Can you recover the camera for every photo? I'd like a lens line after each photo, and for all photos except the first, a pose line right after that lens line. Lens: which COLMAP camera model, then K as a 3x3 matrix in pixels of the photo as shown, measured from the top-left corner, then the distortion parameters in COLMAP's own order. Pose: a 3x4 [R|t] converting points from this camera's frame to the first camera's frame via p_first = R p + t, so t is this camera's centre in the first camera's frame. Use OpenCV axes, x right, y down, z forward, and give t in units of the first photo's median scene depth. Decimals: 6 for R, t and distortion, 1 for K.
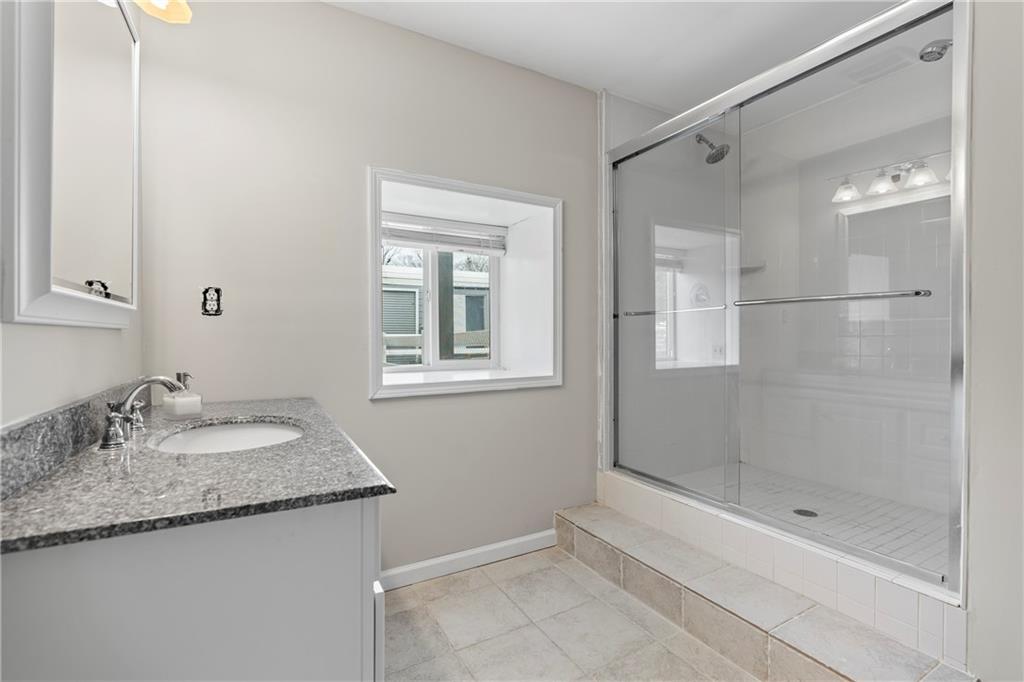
lens RADIAL K [[460.3, 0, 513.3], [0, 460.3, 344.4], [0, 0, 1]] dist [-0.015834, 0.004388]
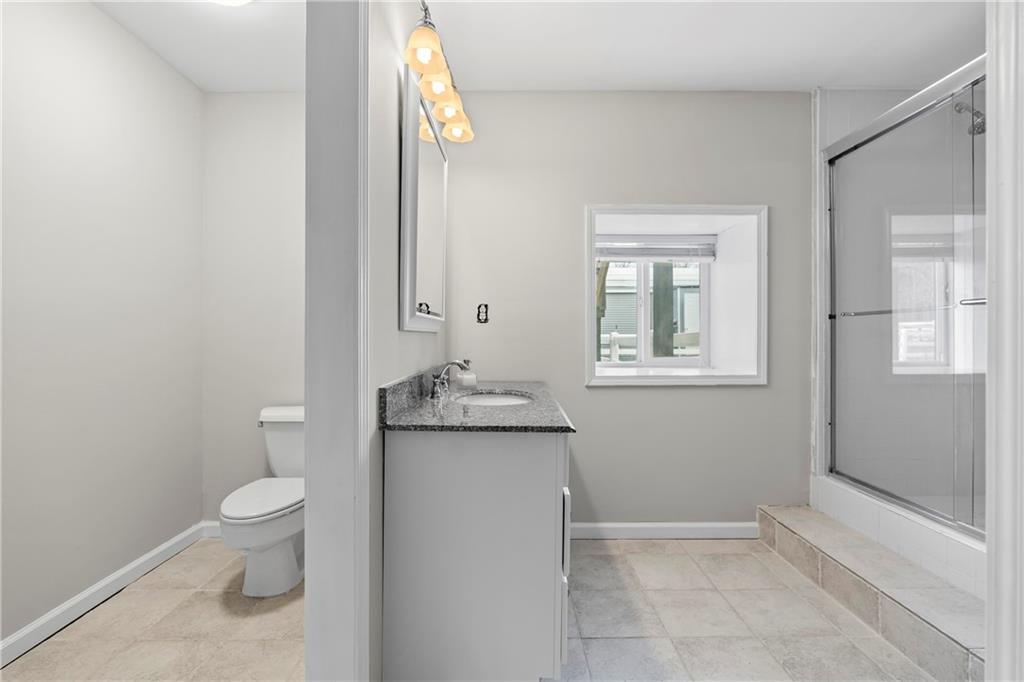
lens RADIAL K [[460.3, 0, 513.8], [0, 460.3, 339.1], [0, 0, 1]] dist [-0.015834, 0.004388]
pose [[0.871039, 0.004311, -0.491196, 0.137301], [-0.010160, 0.999906, -0.009242, 0.001852], [0.491109, 0.013041, 0.871000, -0.211040]]
